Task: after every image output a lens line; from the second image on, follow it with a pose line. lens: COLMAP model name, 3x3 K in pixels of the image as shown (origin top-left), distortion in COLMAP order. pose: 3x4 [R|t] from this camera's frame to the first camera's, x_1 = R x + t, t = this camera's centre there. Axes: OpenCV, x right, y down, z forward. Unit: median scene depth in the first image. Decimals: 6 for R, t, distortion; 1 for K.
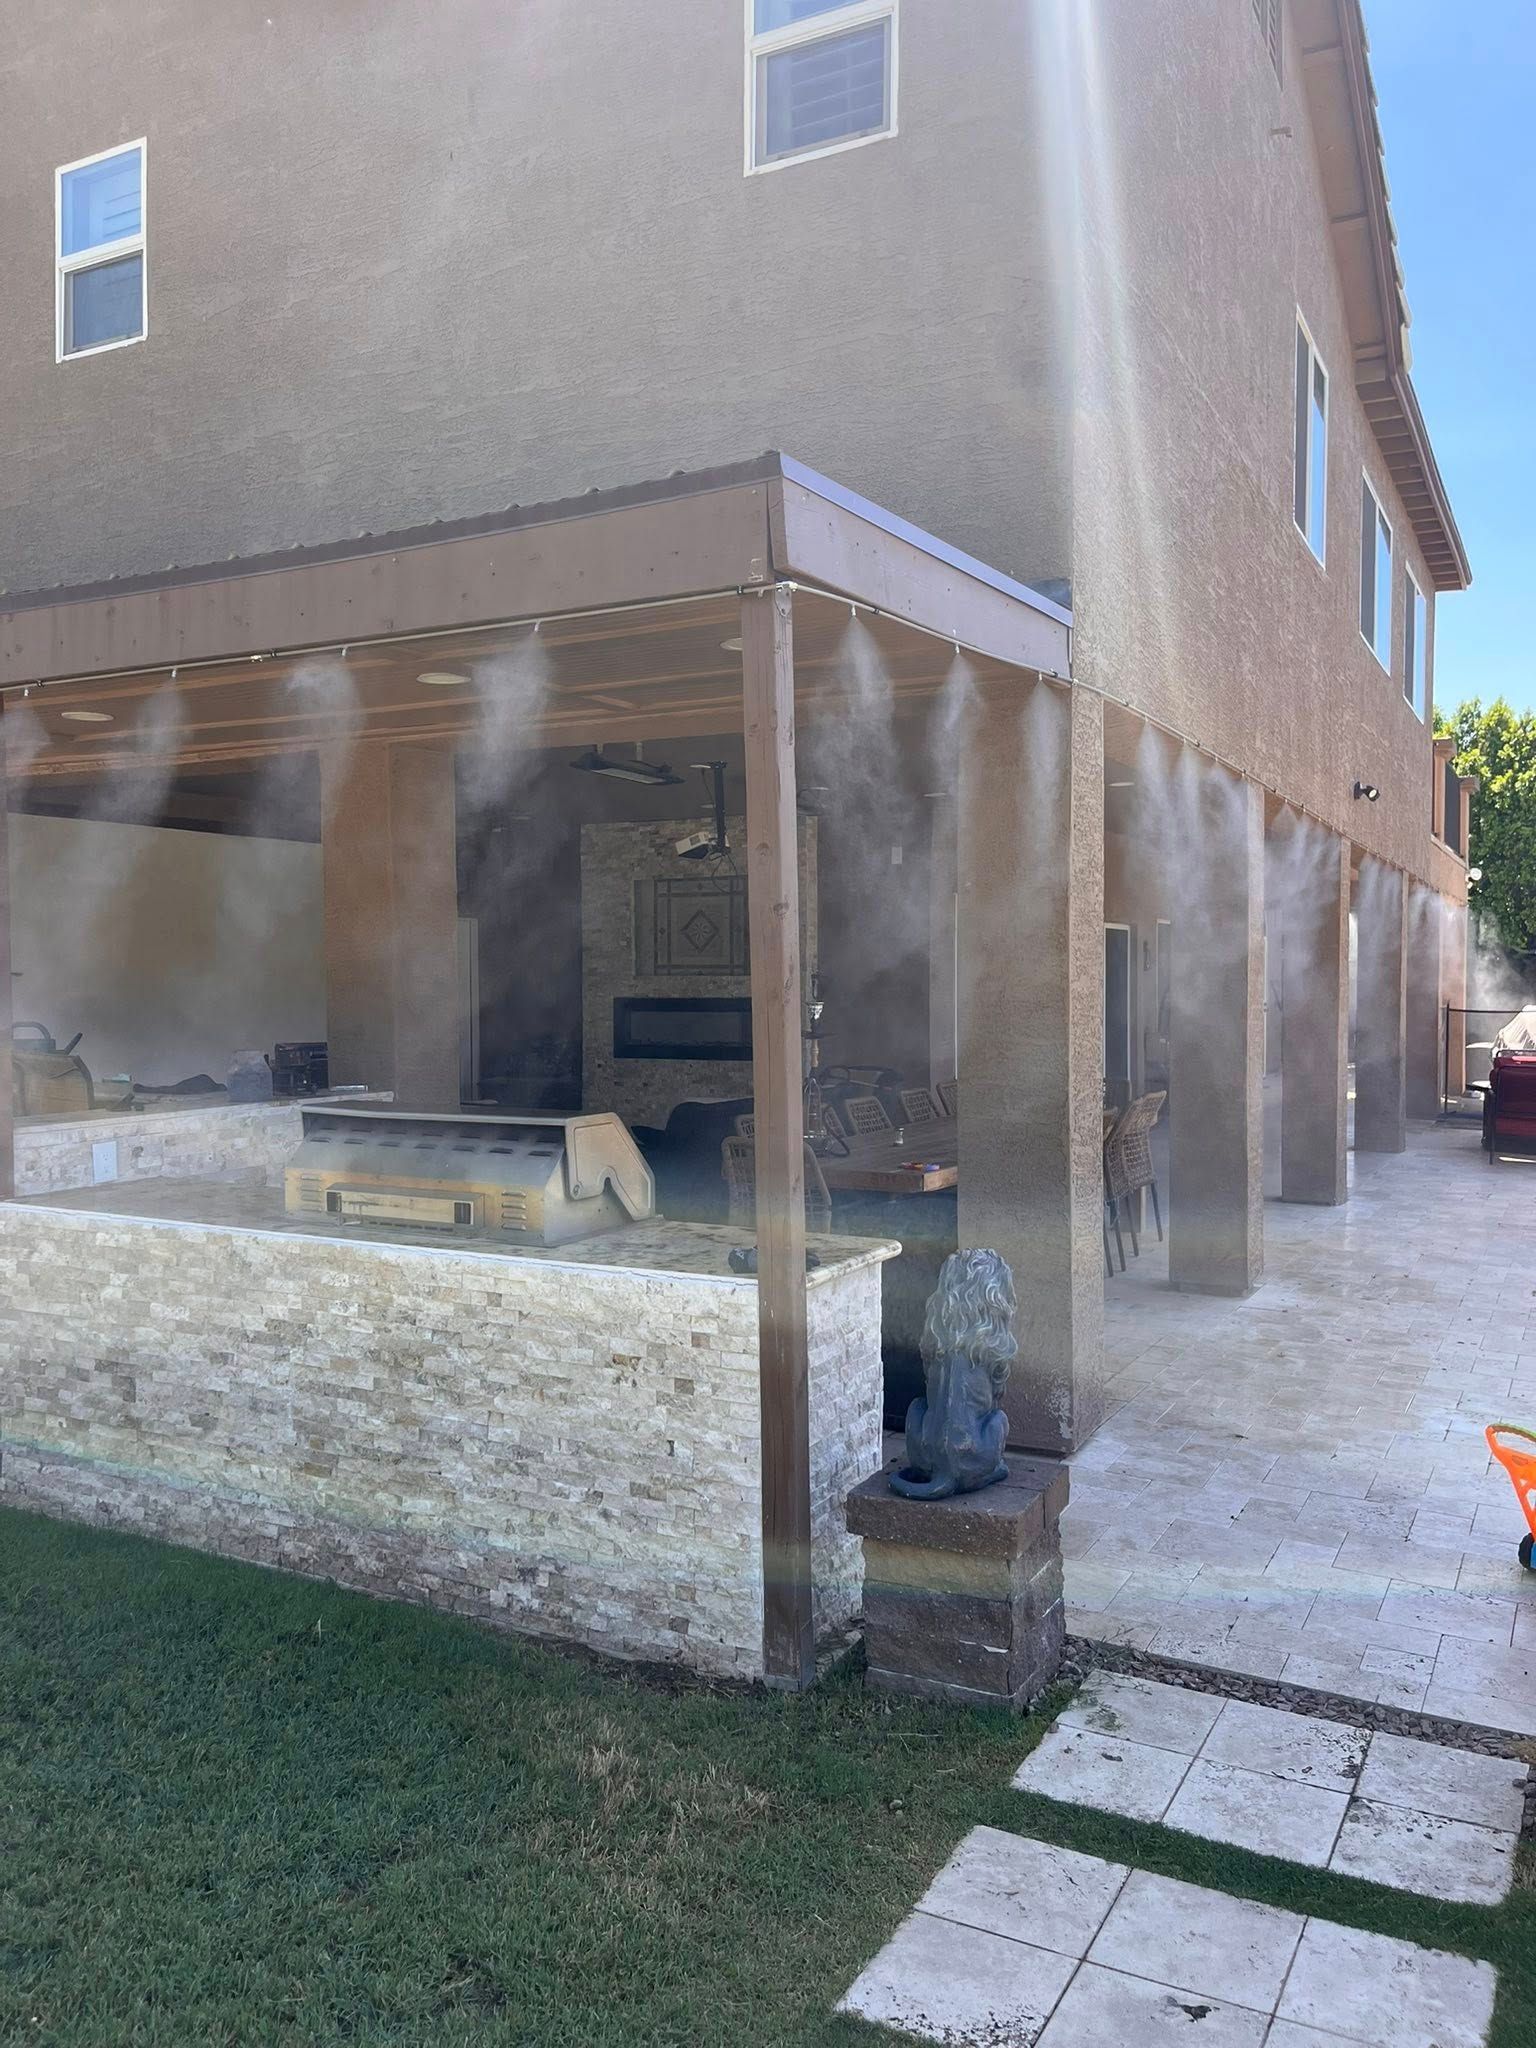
lens RADIAL K [[1566.8, 0, 769.5], [0, 1566.8, 1020.6], [0, 0, 1]] dist [0.015547, -0.007056]
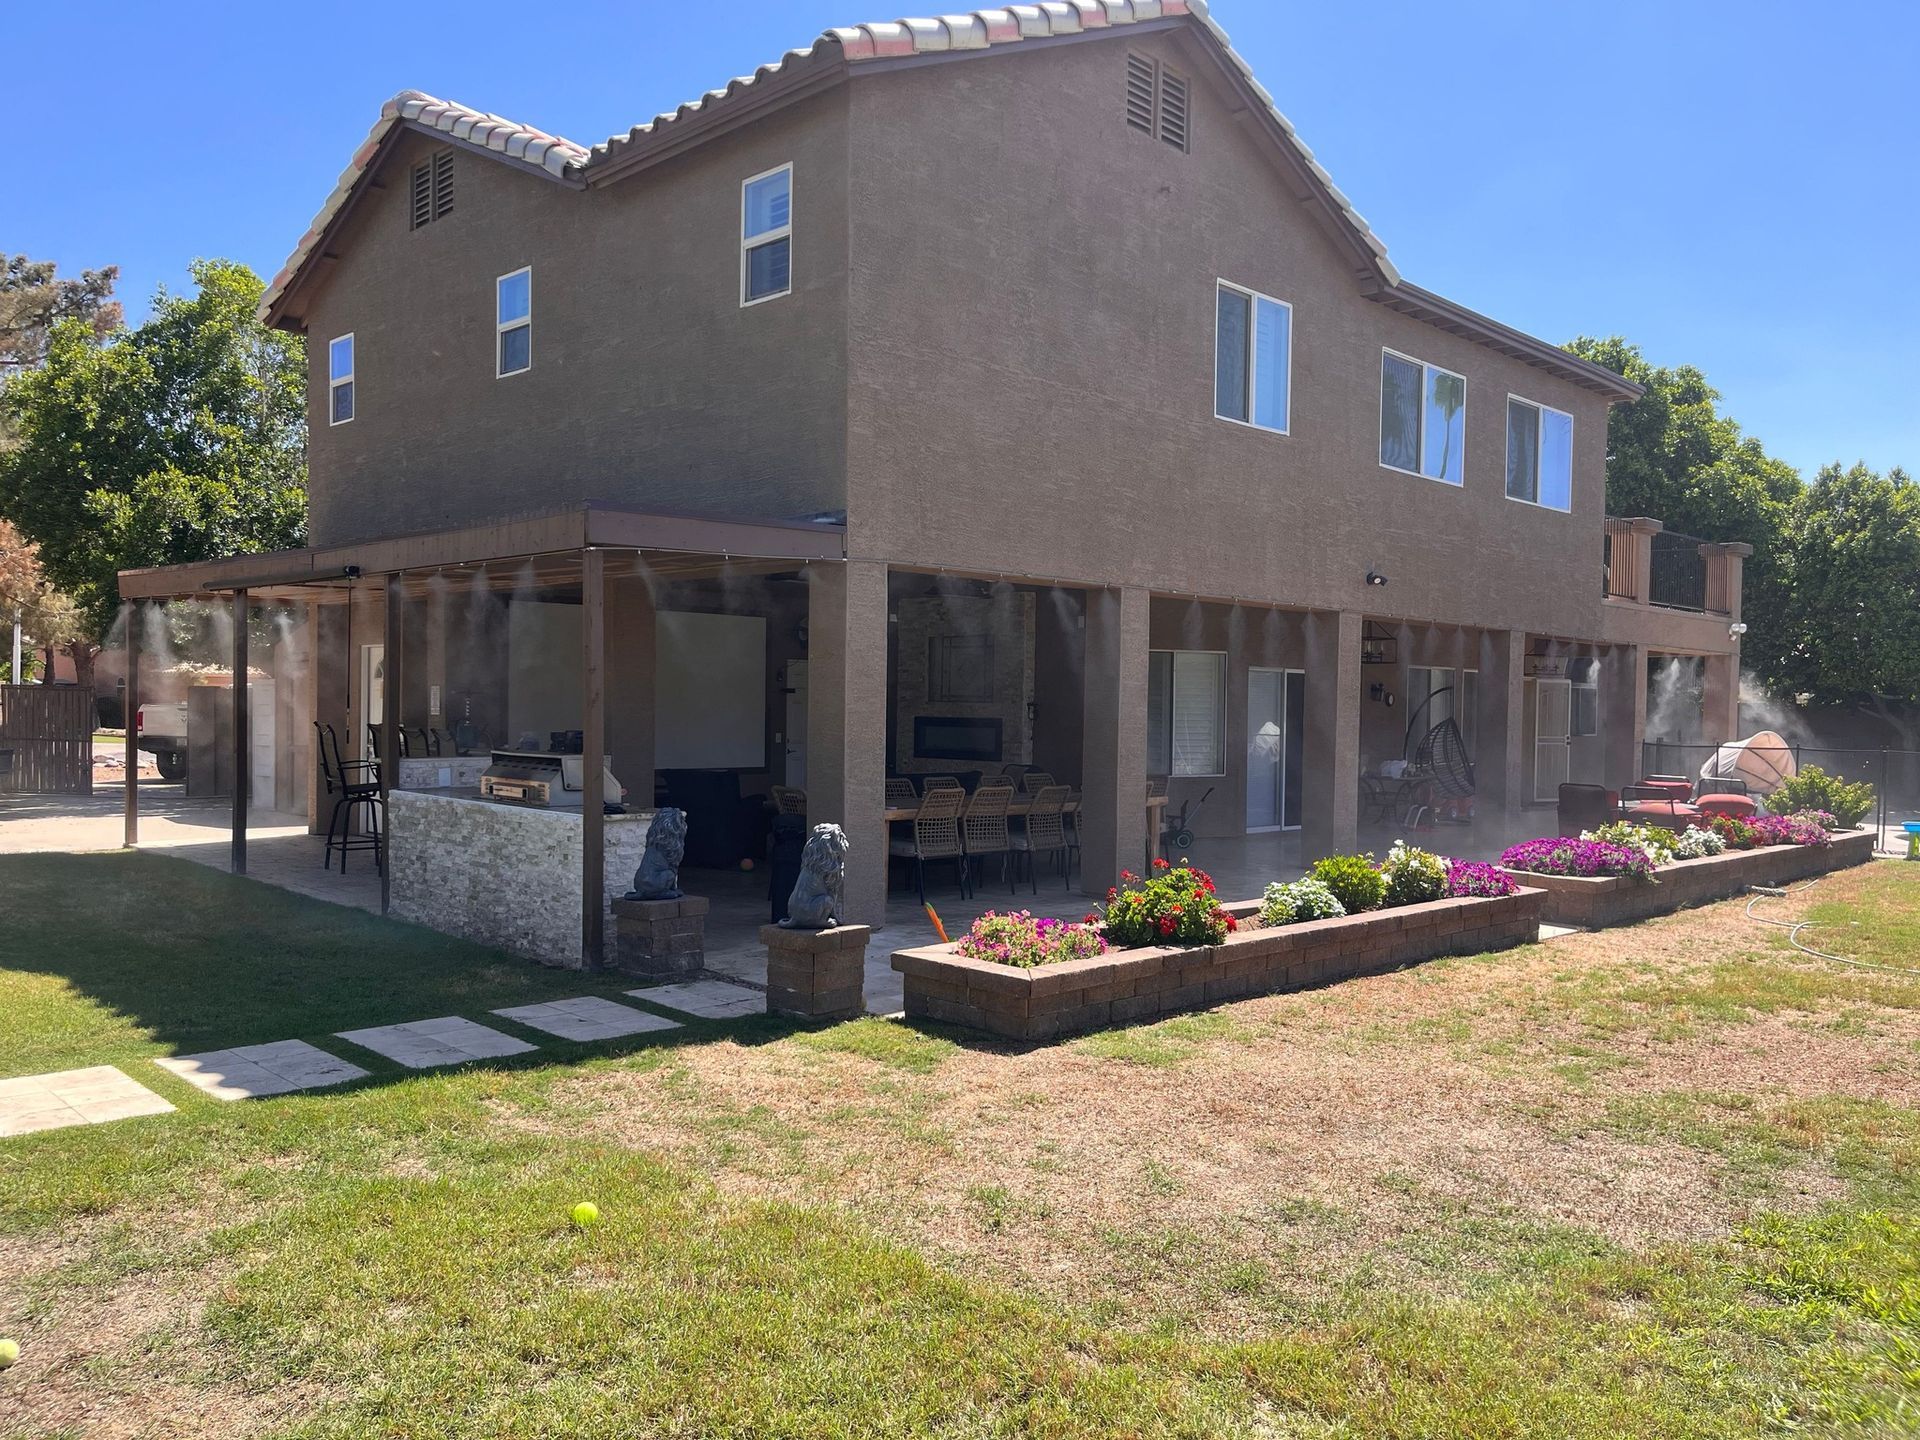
lens RADIAL K [[1468.9, 0, 960.0], [0, 1468.9, 725.3], [0, 0, 1]] dist [0.015547, -0.007056]
pose [[0.955342, 0.022397, -0.294652, 1.057386], [-0.026639, 0.999591, -0.010389, 0.021988], [0.294298, 0.017774, 0.955548, -0.928009]]
